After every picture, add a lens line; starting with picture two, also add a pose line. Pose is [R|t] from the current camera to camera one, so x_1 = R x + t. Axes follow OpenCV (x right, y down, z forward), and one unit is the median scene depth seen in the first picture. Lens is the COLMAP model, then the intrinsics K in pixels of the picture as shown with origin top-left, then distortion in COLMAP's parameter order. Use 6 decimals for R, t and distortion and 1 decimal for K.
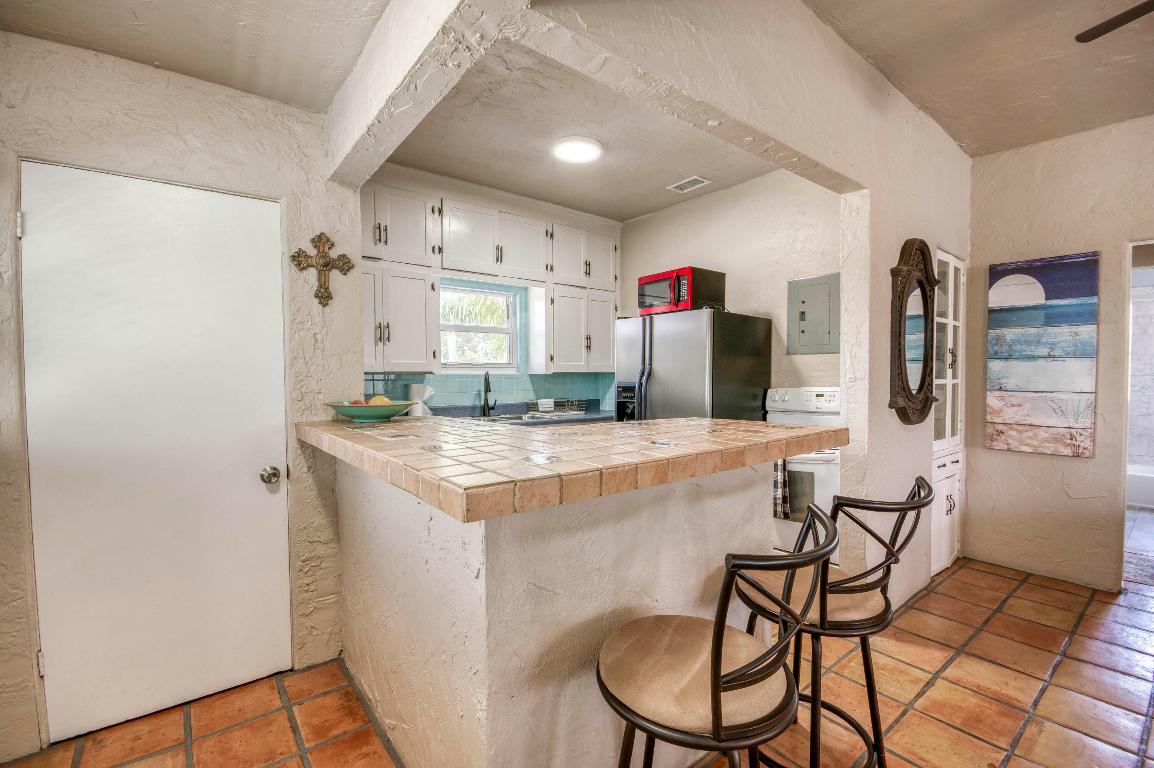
lens RADIAL K [[504.3, 0, 572.1], [0, 504.3, 385.6], [0, 0, 1]] dist [-0.004163, -0.006062]
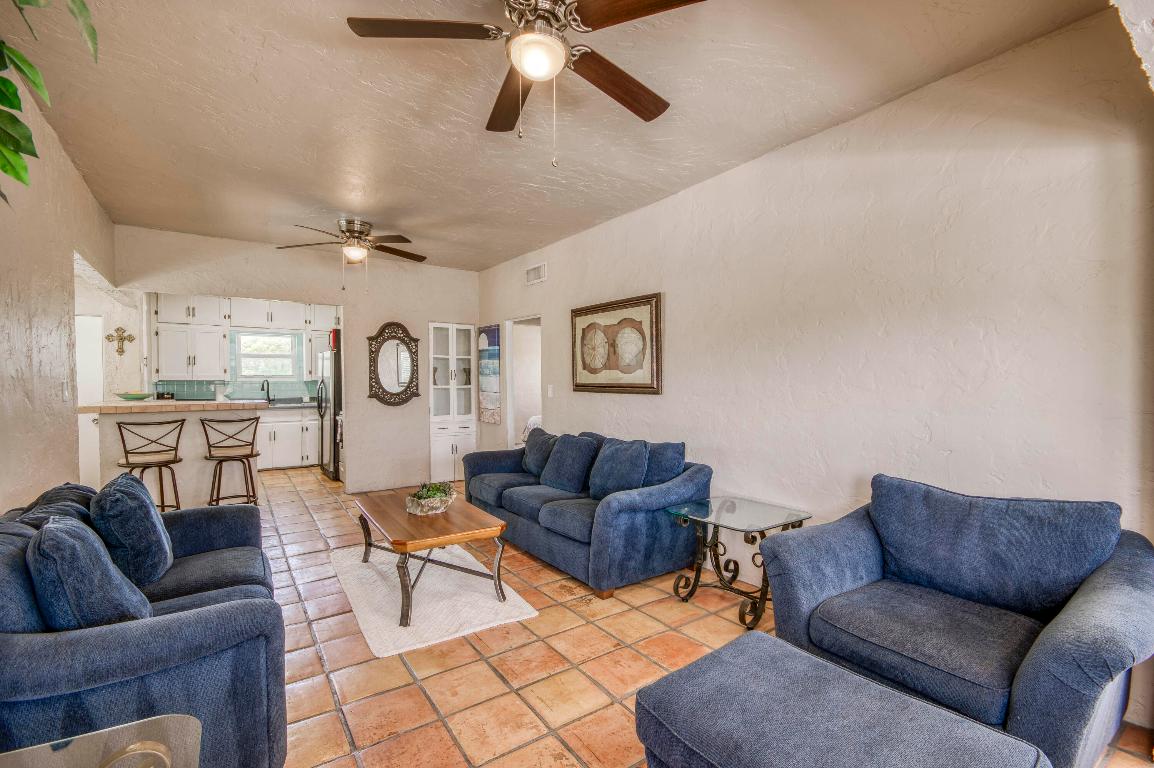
lens RADIAL K [[504.3, 0, 584.2], [0, 504.3, 383.9], [0, 0, 1]] dist [-0.004163, -0.006062]
pose [[0.999383, 0.004569, -0.034819, 0.999348], [-0.005086, 0.999878, -0.014775, 0.007032], [0.034747, 0.014943, 0.999284, -0.745722]]
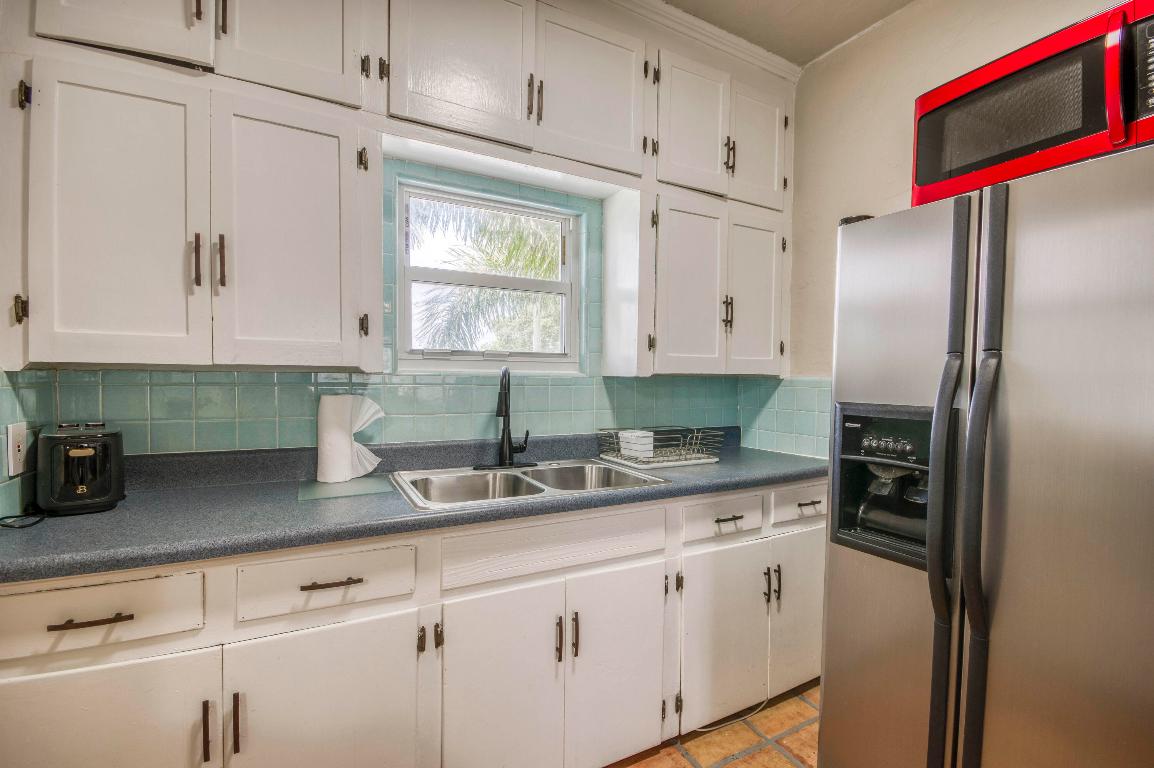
lens RADIAL K [[504.3, 0, 575.9], [0, 504.3, 383.2], [0, 0, 1]] dist [-0.004163, -0.006062]
pose [[0.985325, 0.020041, -0.169506, -0.029558], [-0.020702, 0.999783, -0.002133, -0.014991], [0.169427, 0.005611, 0.985527, 0.539172]]
